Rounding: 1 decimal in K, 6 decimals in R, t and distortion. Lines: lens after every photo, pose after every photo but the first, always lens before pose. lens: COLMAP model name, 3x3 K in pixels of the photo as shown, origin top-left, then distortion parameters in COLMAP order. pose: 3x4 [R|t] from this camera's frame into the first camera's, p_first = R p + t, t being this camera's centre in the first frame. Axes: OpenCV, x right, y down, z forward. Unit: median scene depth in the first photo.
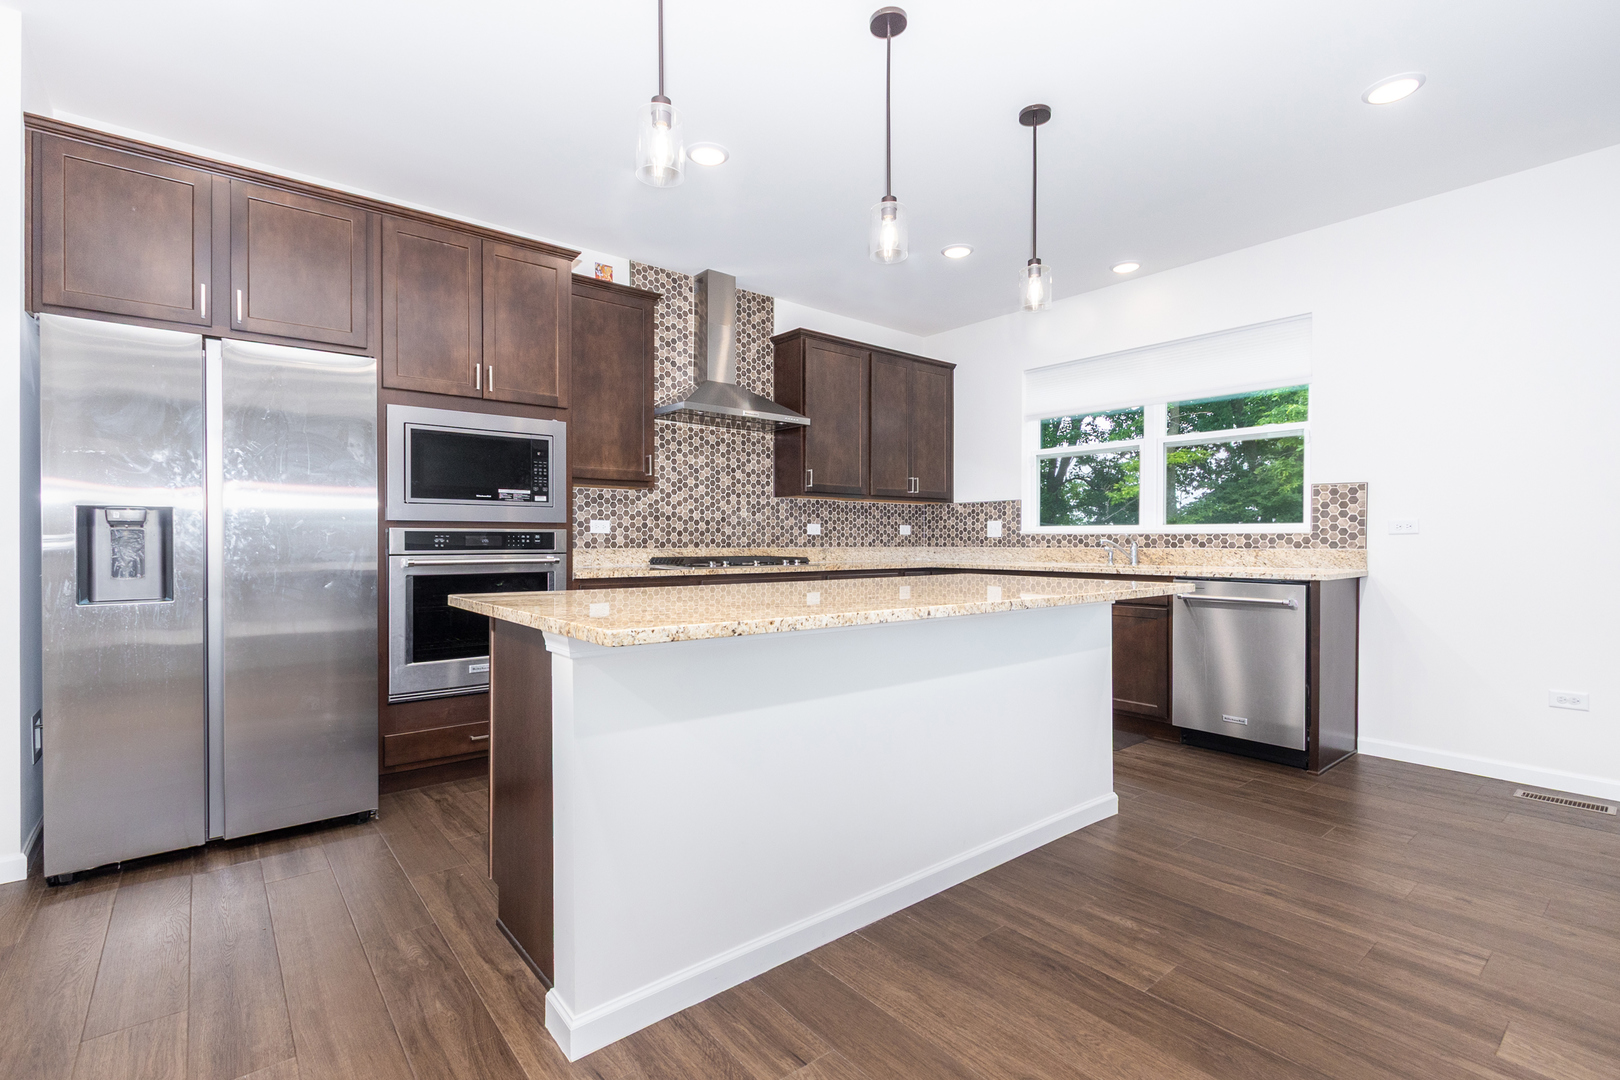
lens RADIAL K [[732.2, 0, 793.9], [0, 732.2, 547.9], [0, 0, 1]] dist [0.002828, -0.003477]
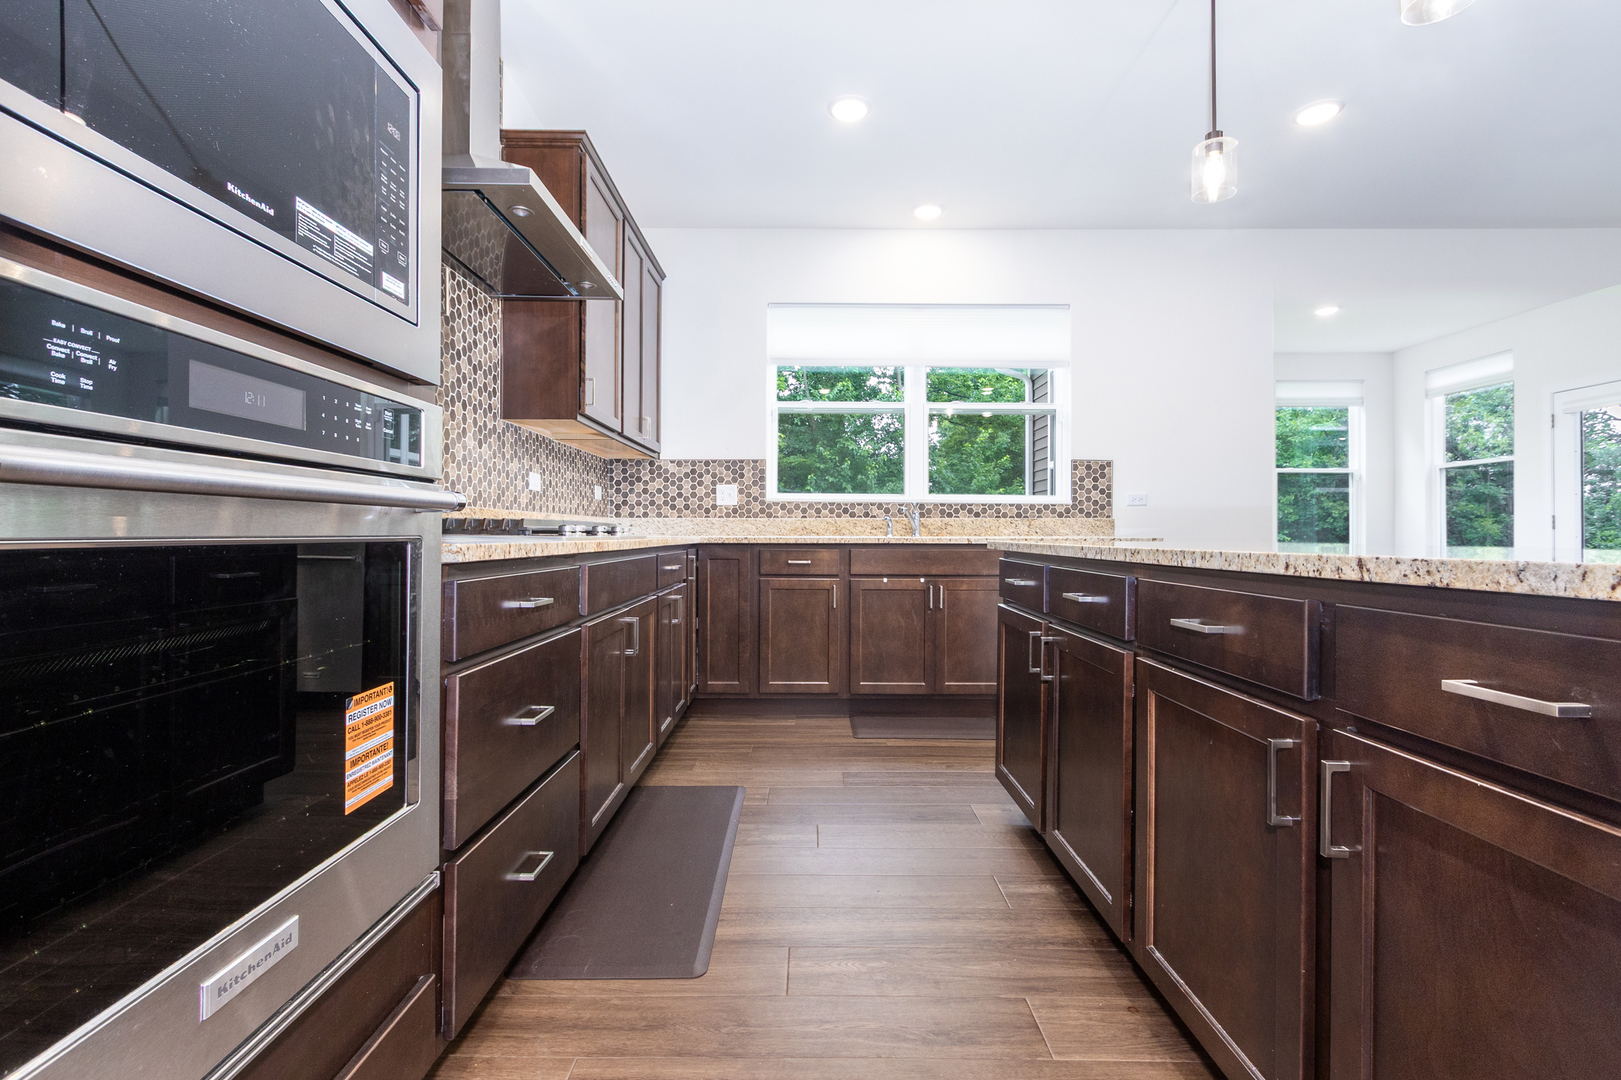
lens RADIAL K [[732.6, 0, 798.0], [0, 732.6, 529.3], [0, 0, 1]] dist [0.002828, -0.003477]
pose [[0.636154, 0.004114, 0.771551, -0.356159], [0.003232, 0.999963, -0.007997, 0.022346], [-0.771555, 0.007581, 0.636117, 0.538839]]
